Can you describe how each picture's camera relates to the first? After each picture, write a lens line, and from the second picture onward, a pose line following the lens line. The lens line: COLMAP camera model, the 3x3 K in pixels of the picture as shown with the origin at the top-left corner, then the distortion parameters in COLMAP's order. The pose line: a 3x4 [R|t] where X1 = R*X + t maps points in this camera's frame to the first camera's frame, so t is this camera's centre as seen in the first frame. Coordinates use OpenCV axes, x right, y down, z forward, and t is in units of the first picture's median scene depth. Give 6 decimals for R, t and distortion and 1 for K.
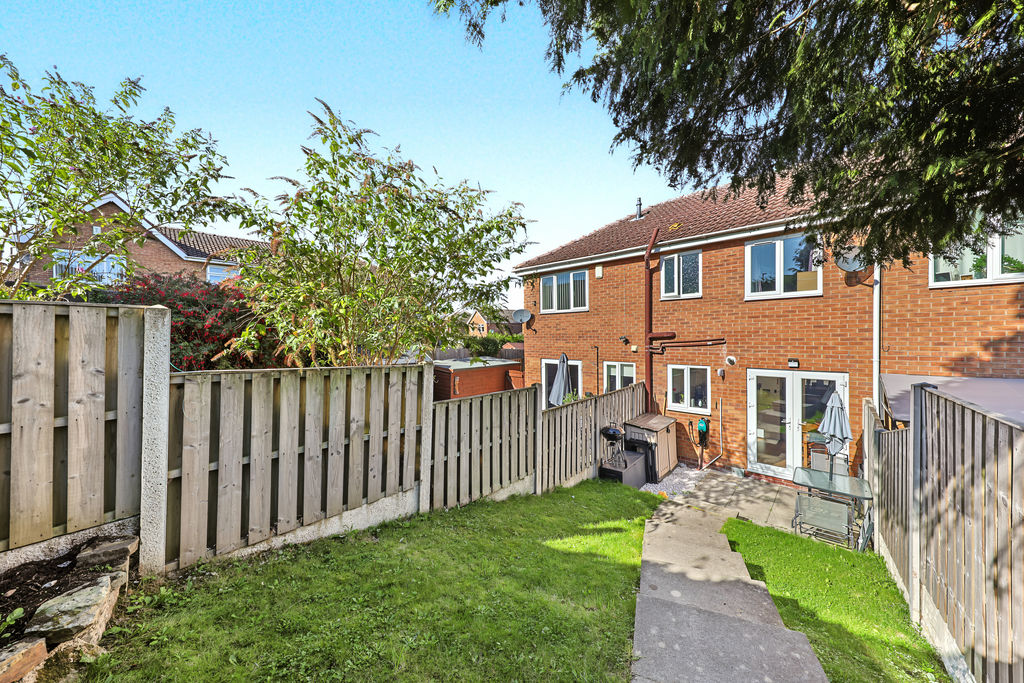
lens RADIAL K [[351.5, 0, 512.1], [0, 351.5, 338.8], [0, 0, 1]] dist [0.002315, -0.000047]
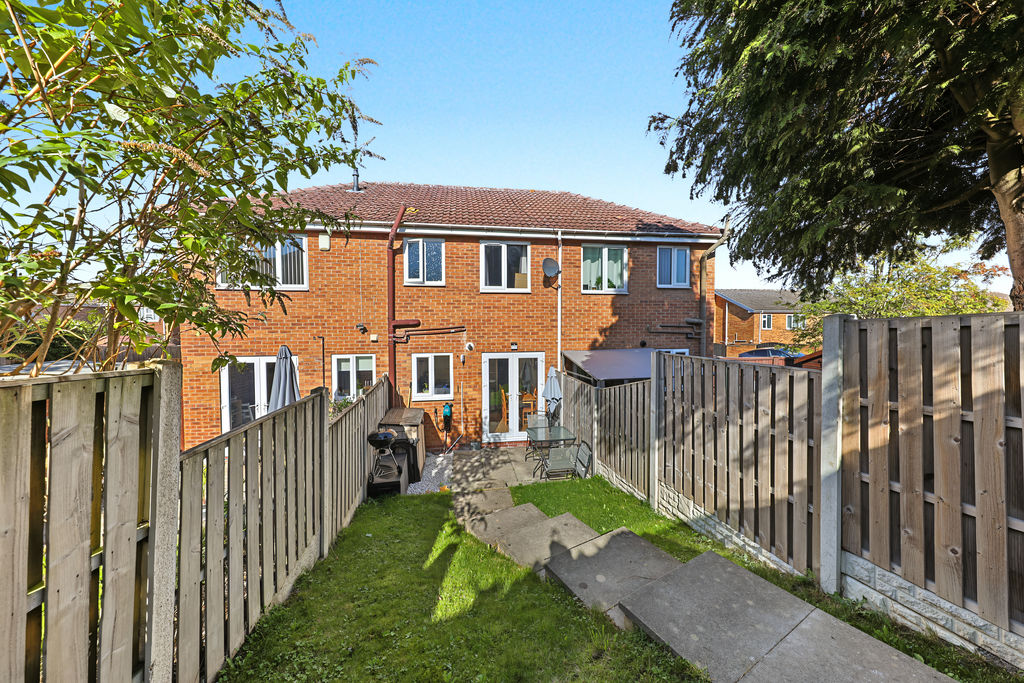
lens RADIAL K [[351.5, 0, 508.0], [0, 351.5, 338.8], [0, 0, 1]] dist [0.002315, -0.000047]
pose [[0.607492, -0.016536, 0.794154, -0.171208], [0.004407, 0.999838, 0.017448, 0.019210], [-0.794313, -0.007100, 0.607467, 0.240076]]
